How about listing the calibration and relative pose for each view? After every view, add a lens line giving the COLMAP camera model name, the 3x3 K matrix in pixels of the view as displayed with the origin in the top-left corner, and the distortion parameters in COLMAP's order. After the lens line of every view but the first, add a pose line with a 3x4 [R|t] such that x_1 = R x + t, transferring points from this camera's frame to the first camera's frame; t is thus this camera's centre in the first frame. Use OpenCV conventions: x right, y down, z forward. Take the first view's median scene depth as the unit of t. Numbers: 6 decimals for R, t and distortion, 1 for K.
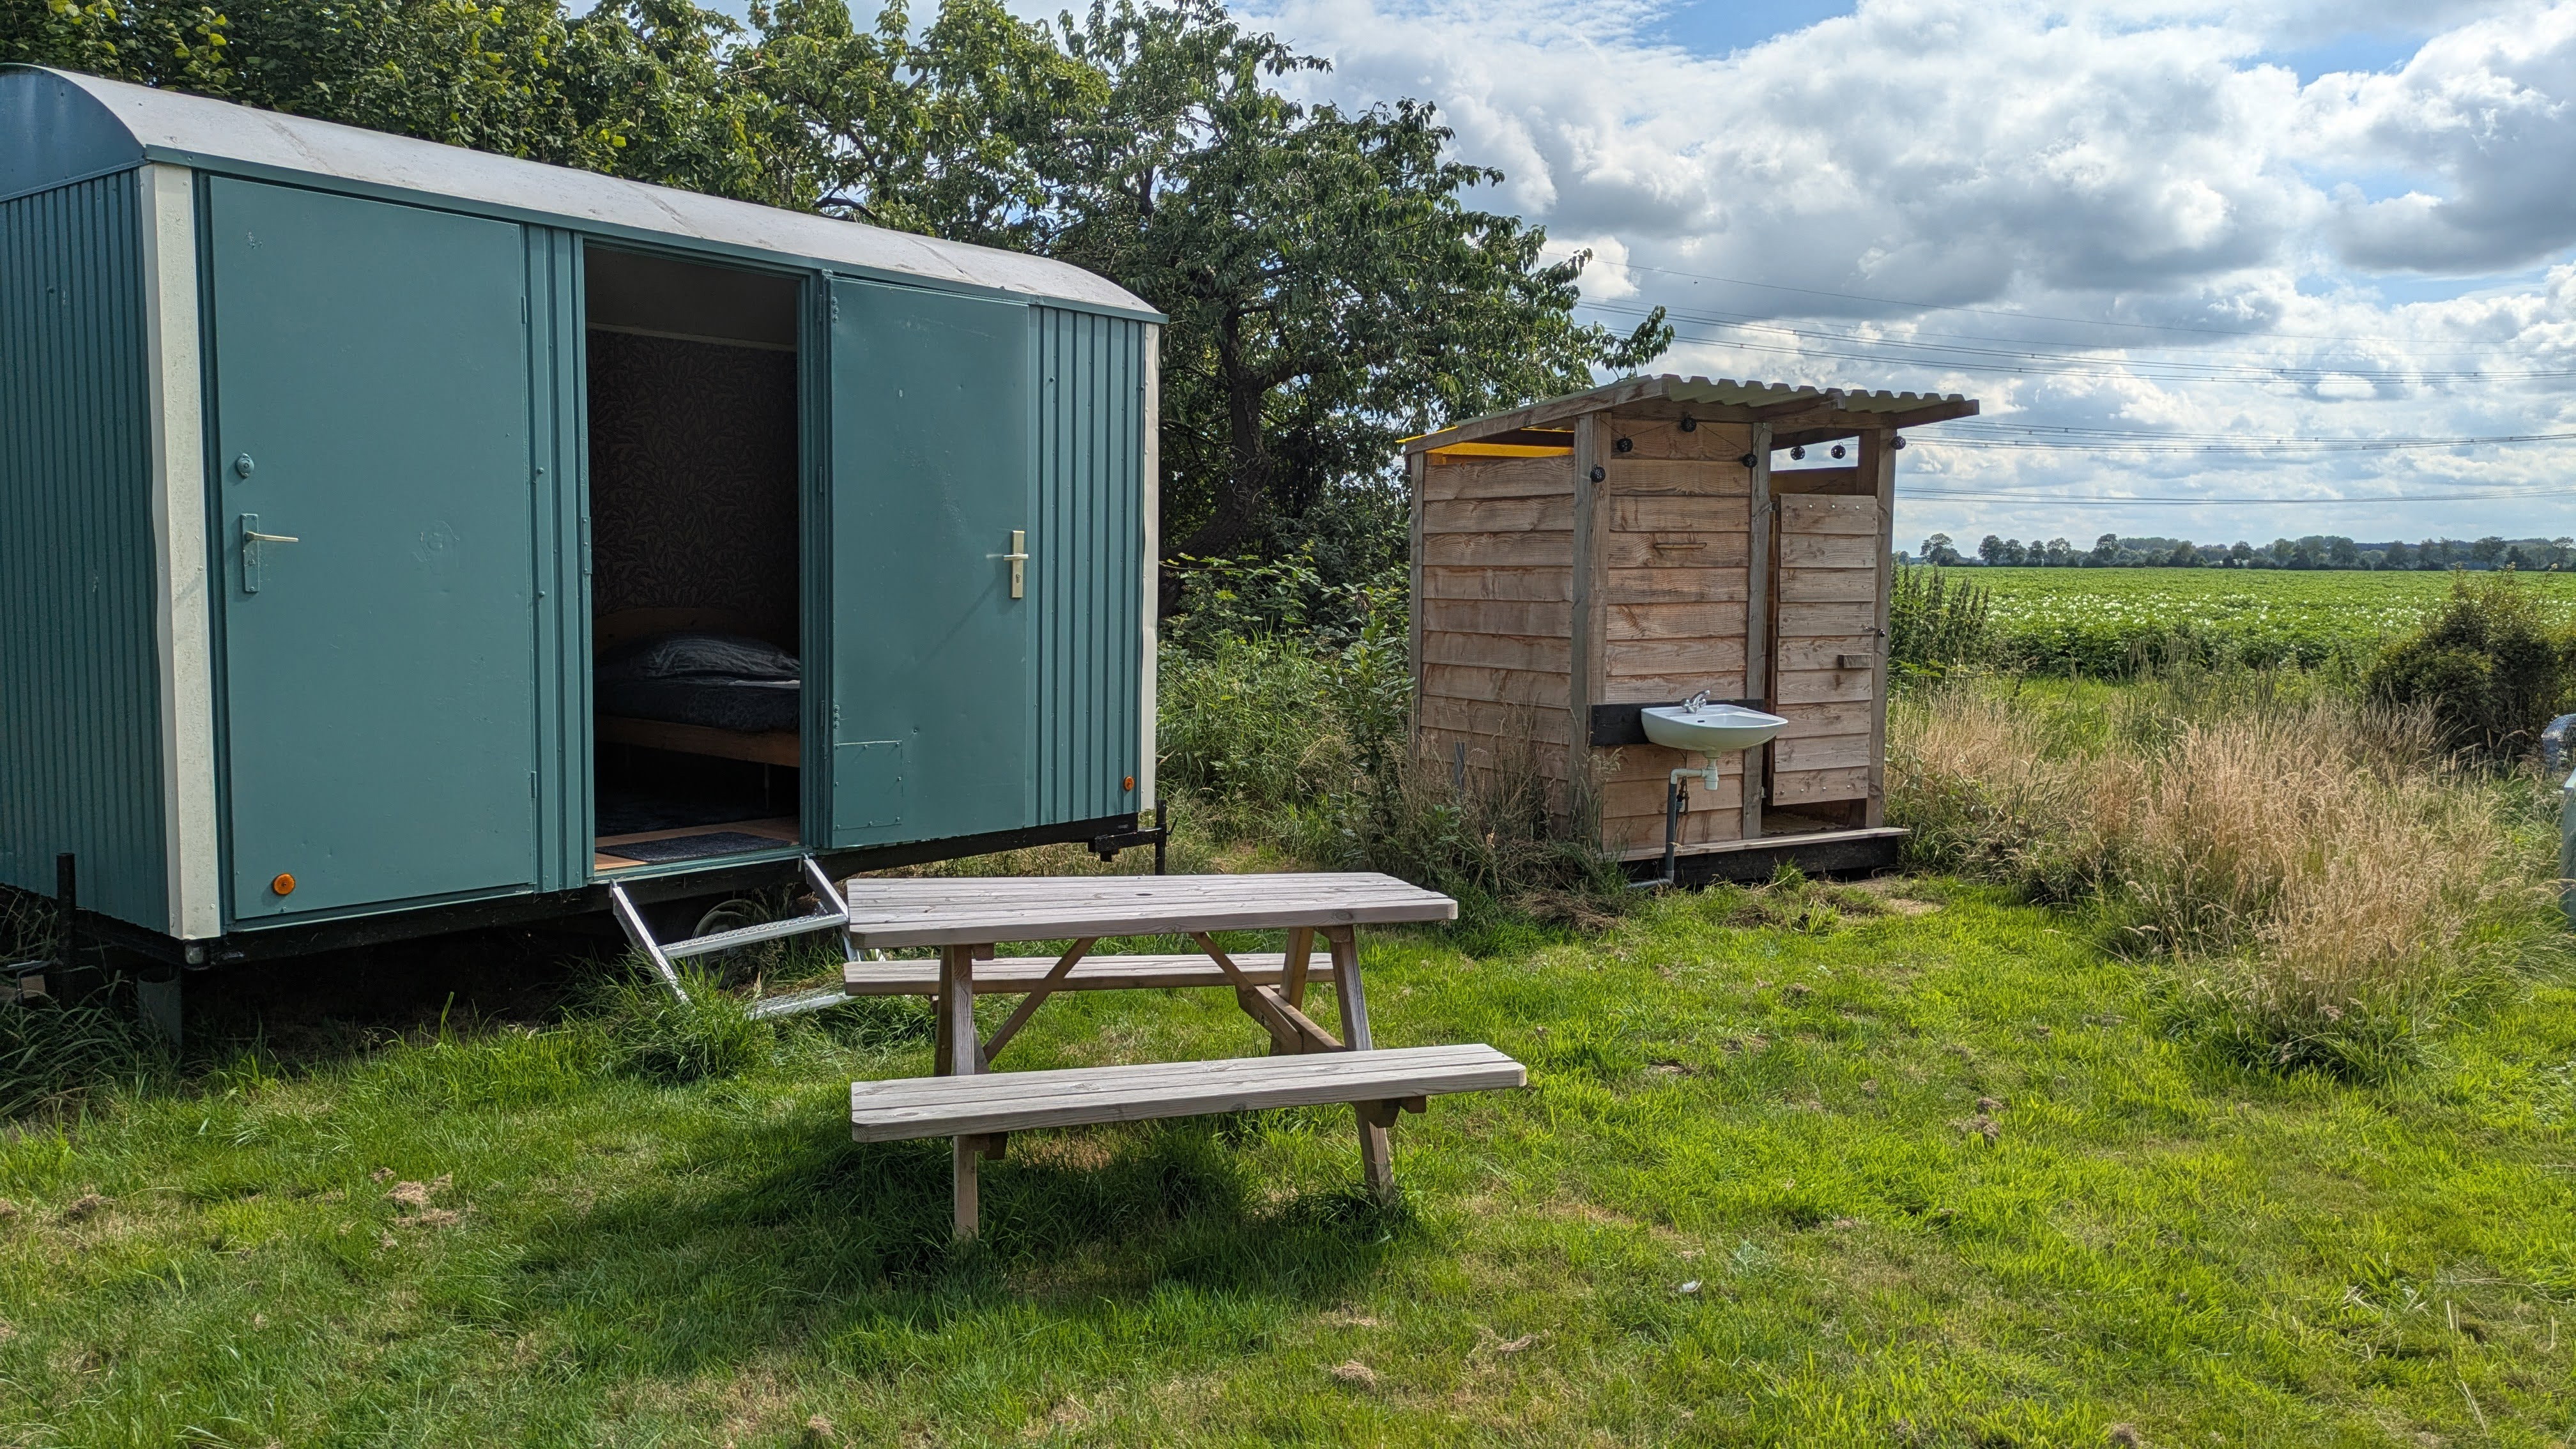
lens RADIAL K [[1890.1, 0, 1288.5], [0, 1890.1, 729.2], [0, 0, 1]] dist [0.033603, -0.048324]
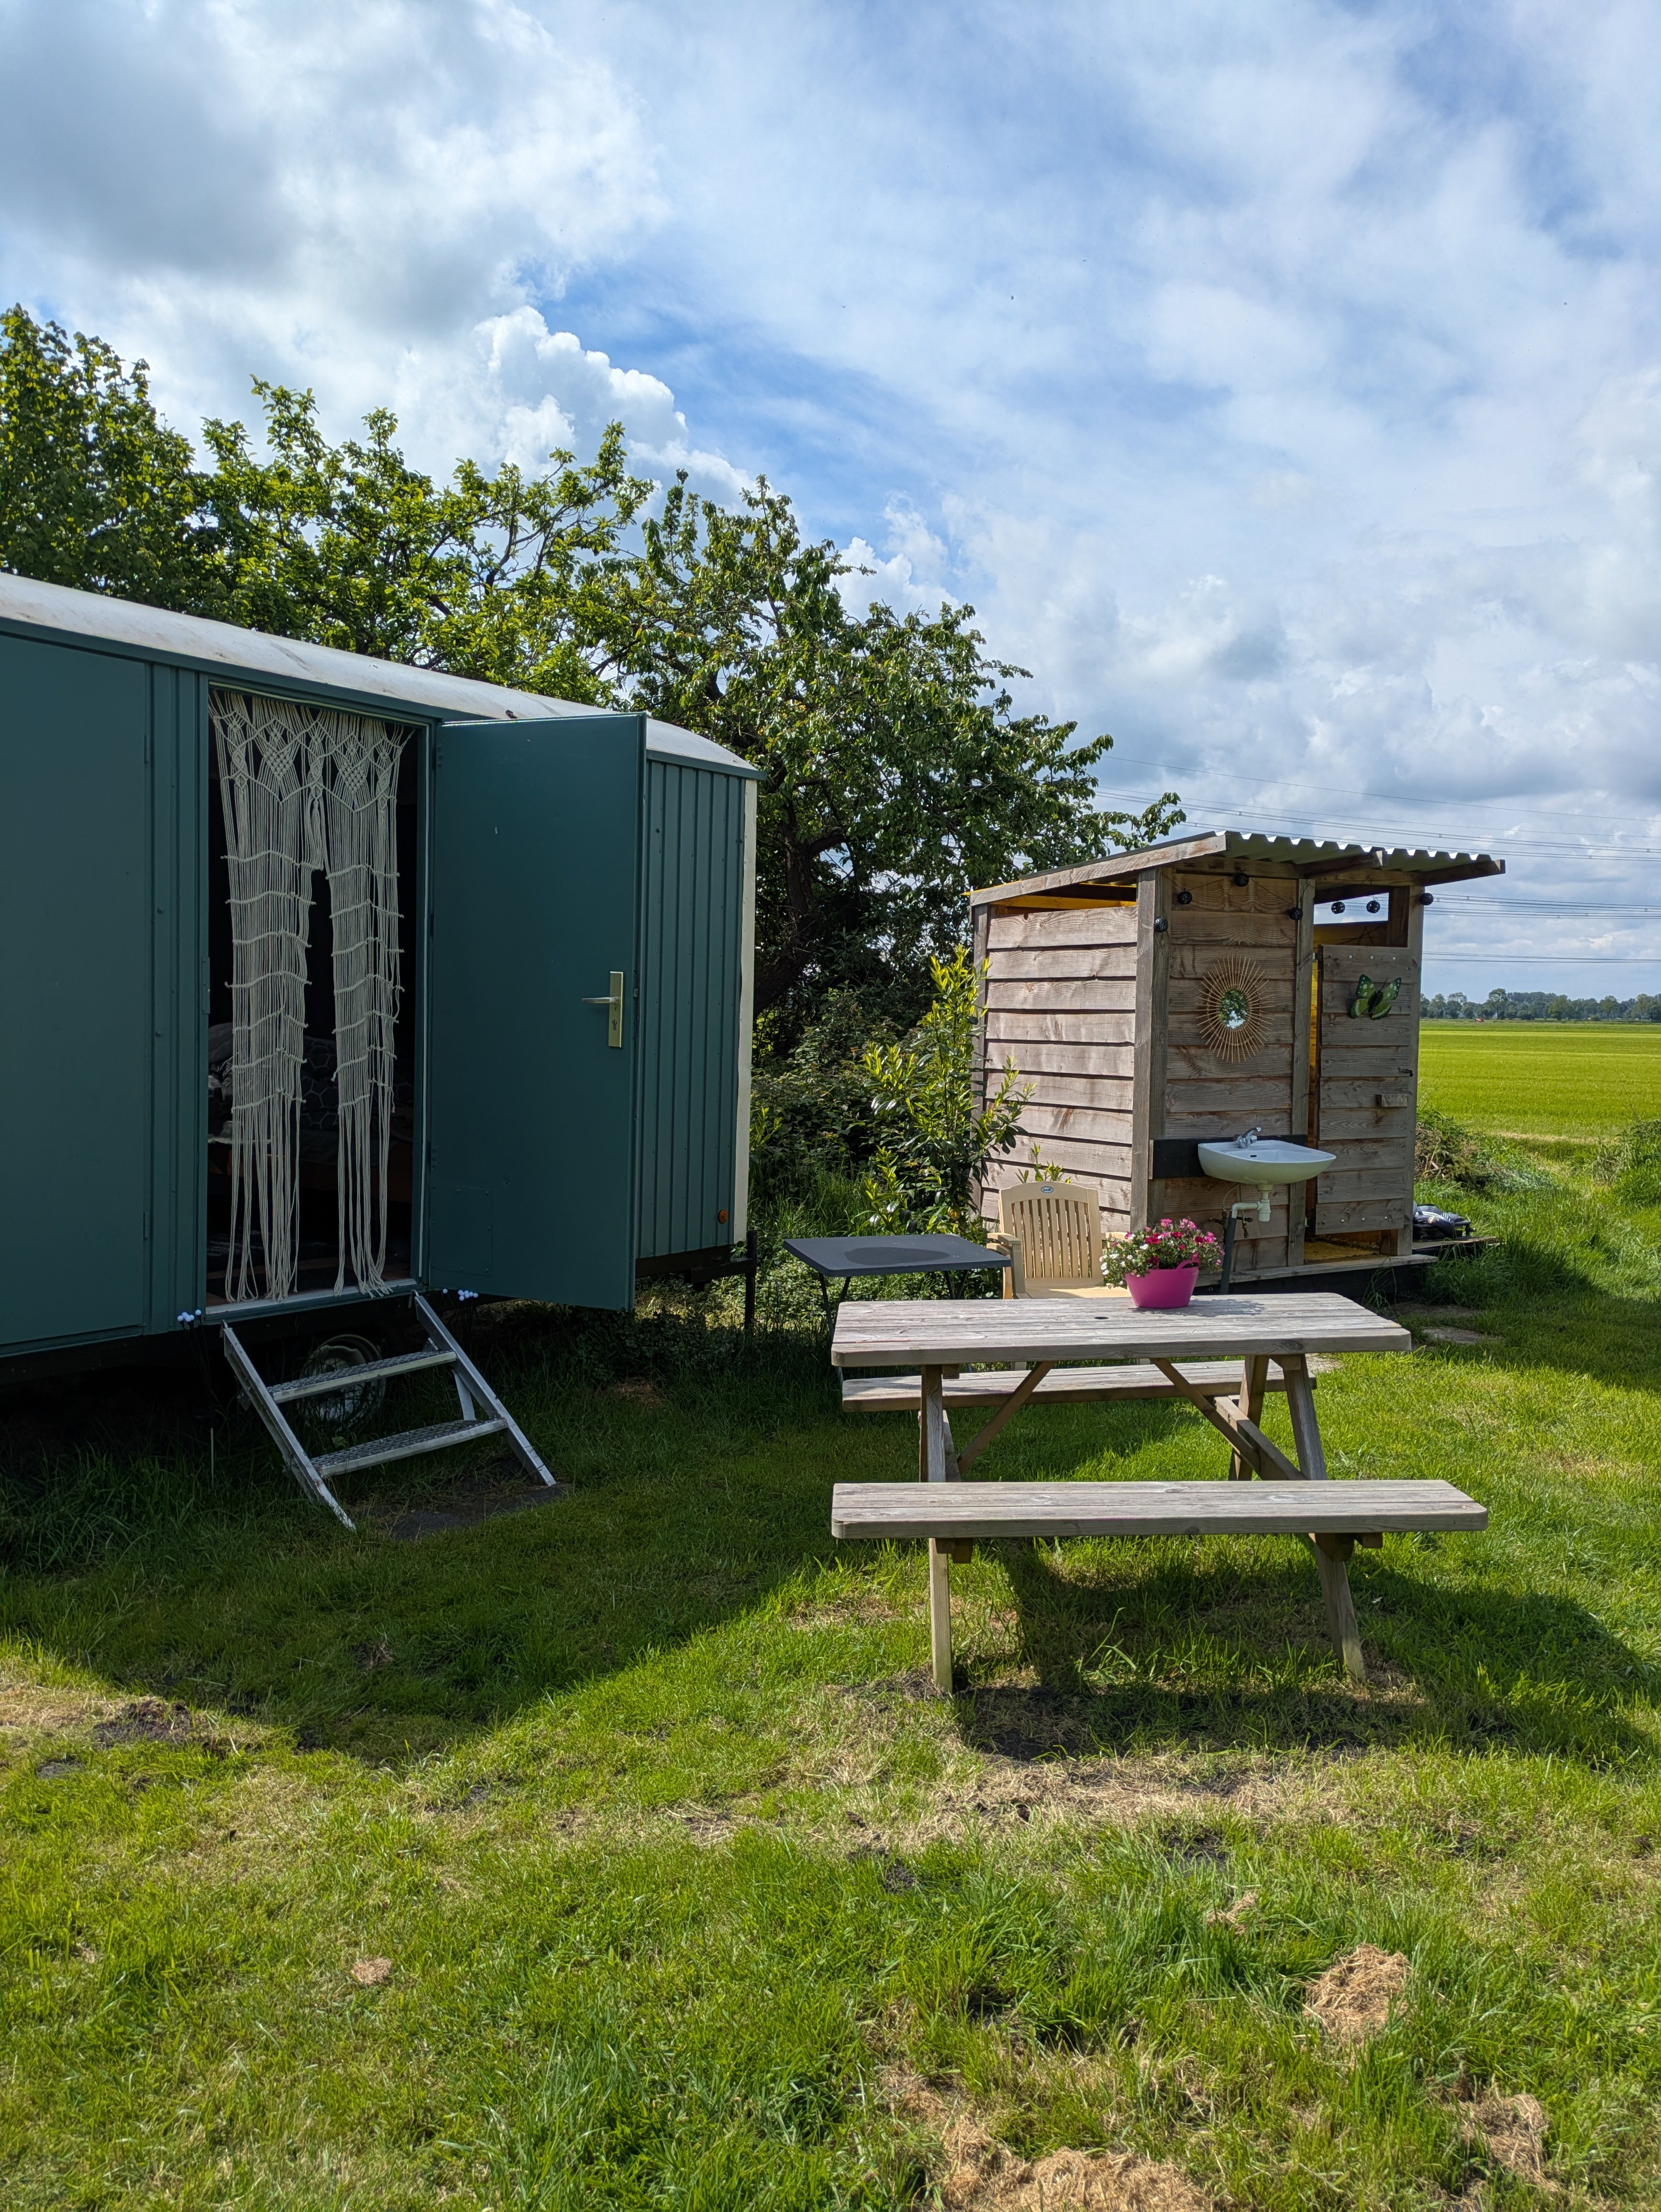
lens RADIAL K [[1605.8, 0, 831.0], [0, 1605.8, 1082.8], [0, 0, 1]] dist [0.023079, -0.009077]
pose [[0.999919, 0.003887, 0.012086, -0.035322], [-0.003382, 0.999131, -0.041550, -0.007910], [-0.012237, 0.041506, 0.999063, 0.107145]]
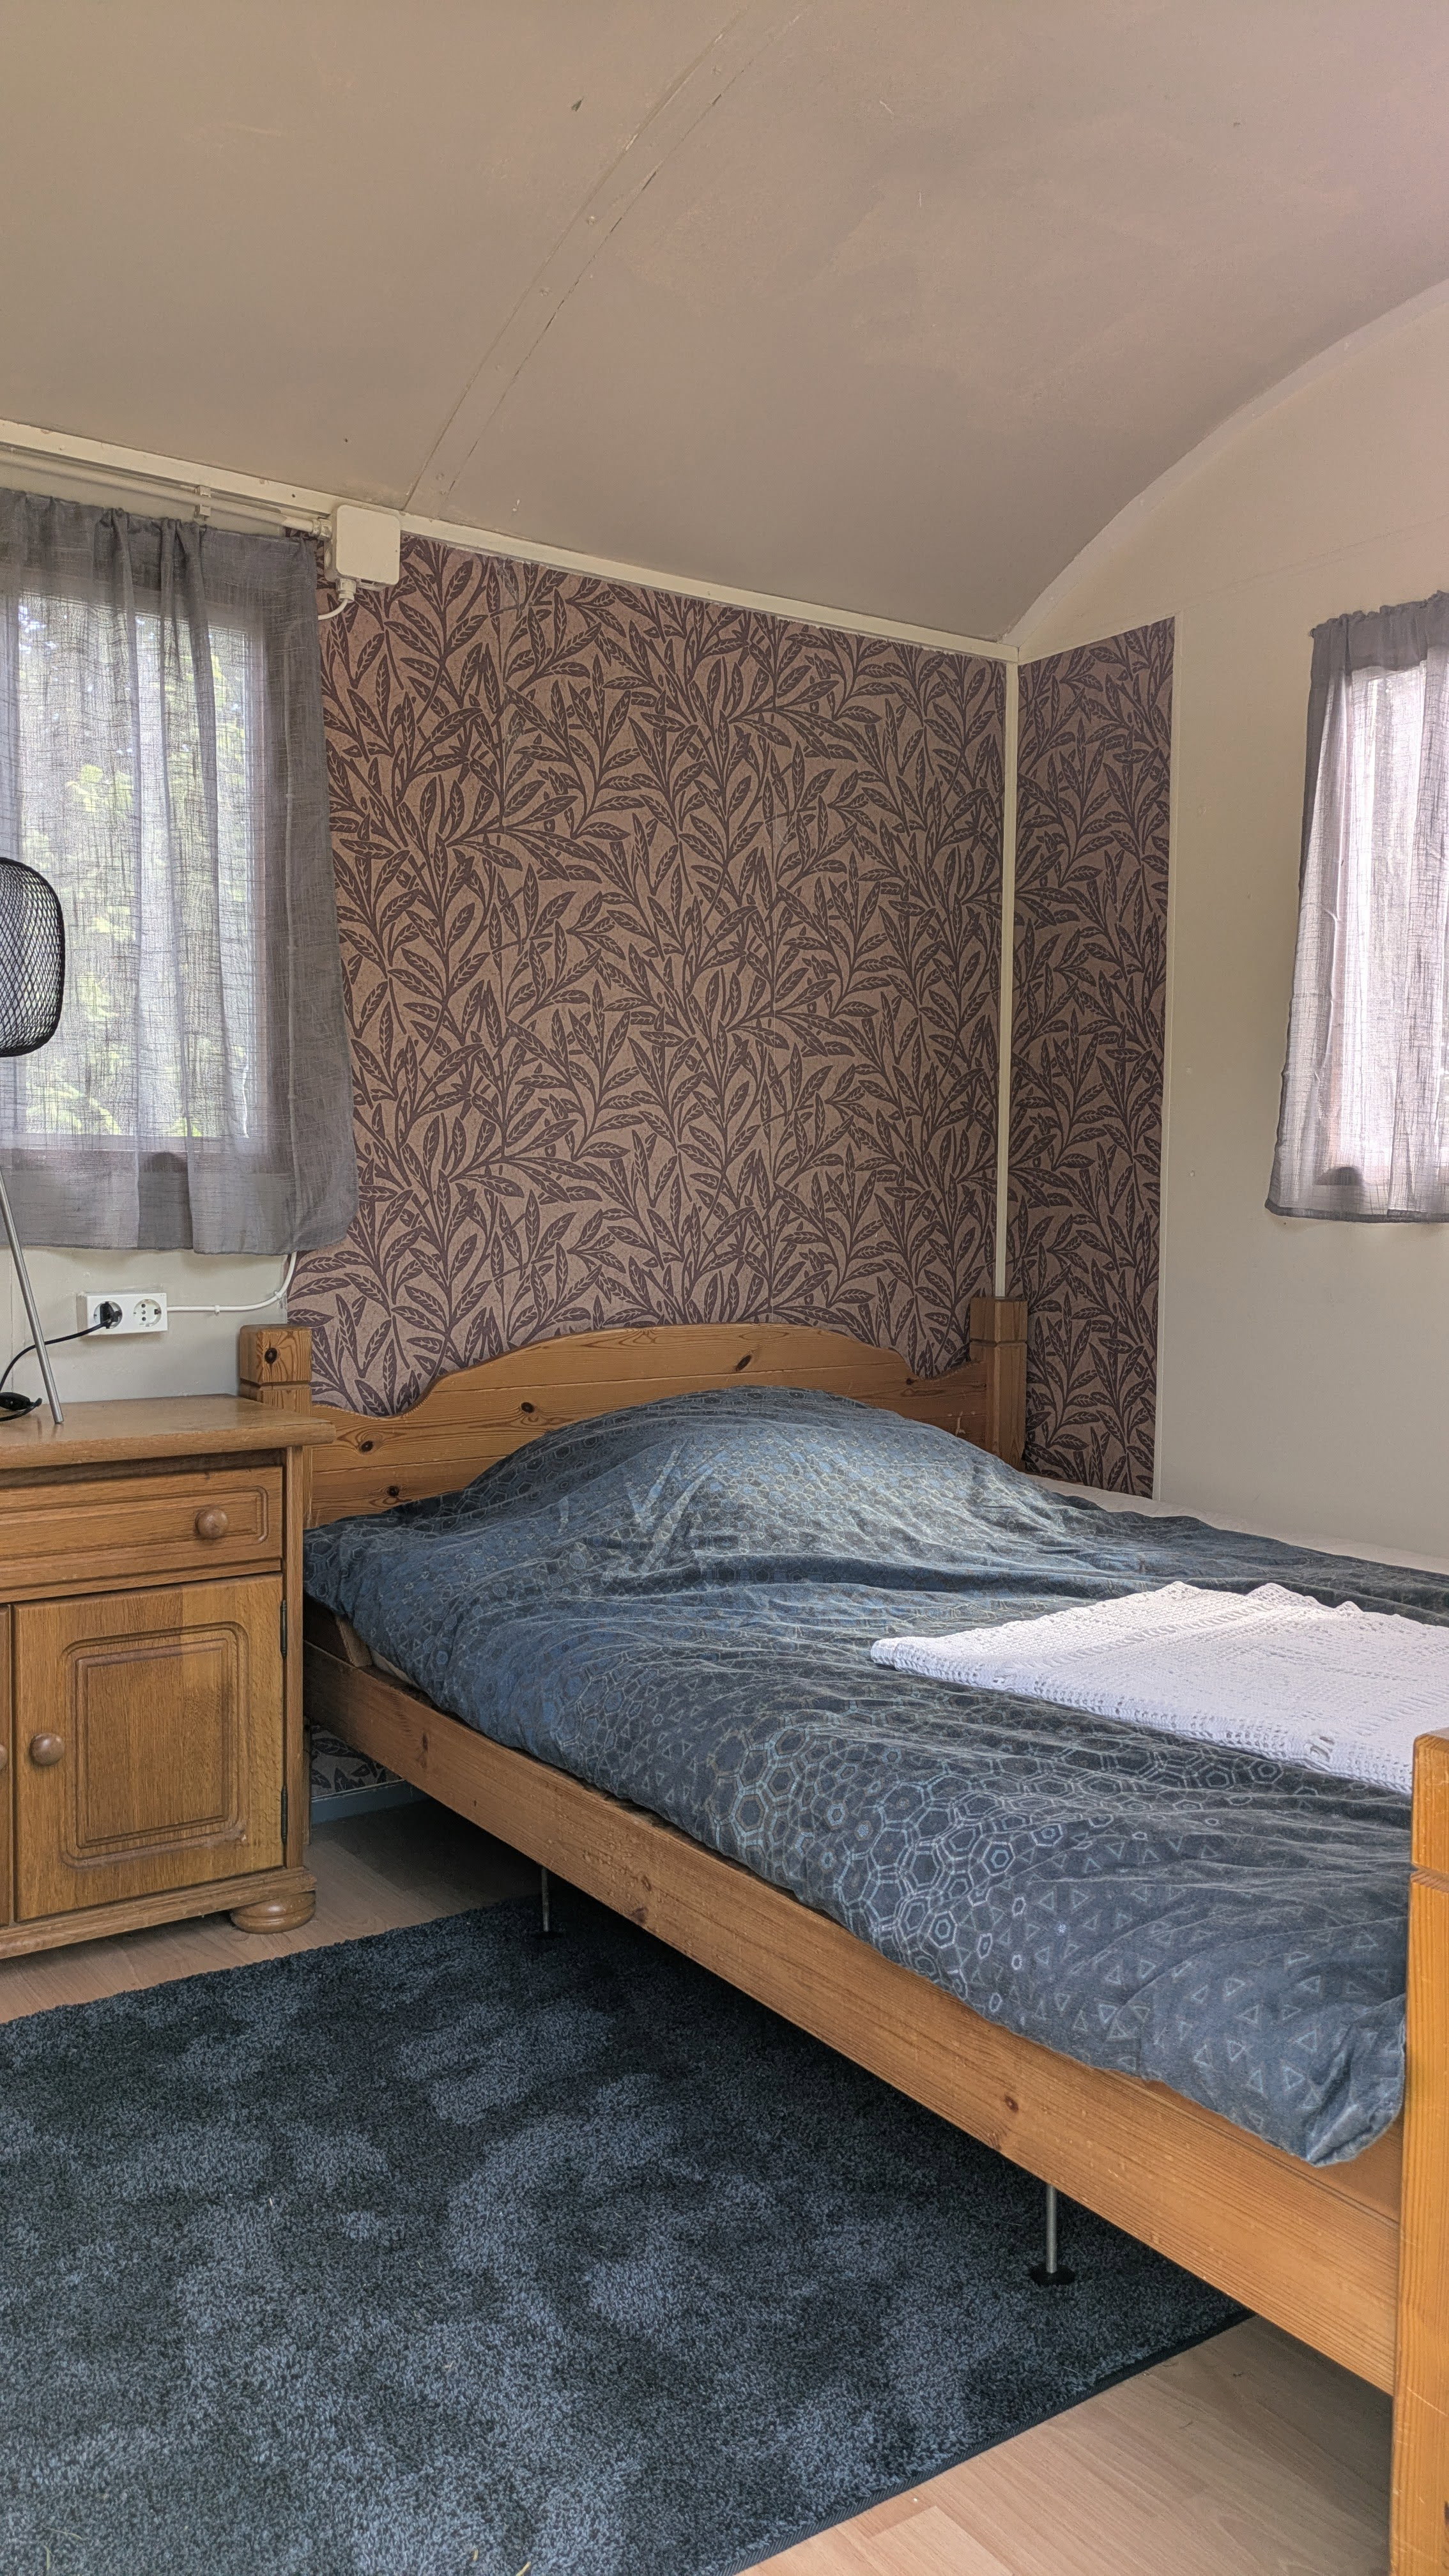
lens RADIAL K [[1890.1, 0, 724.9], [0, 1890.1, 1286.3], [0, 0, 1]] dist [0.033603, -0.048324]
pose [[0.955587, 0.007672, -0.294610, -0.224107], [-0.018156, 0.999295, -0.032867, -0.063685], [0.294150, 0.036756, 0.955052, 0.693306]]
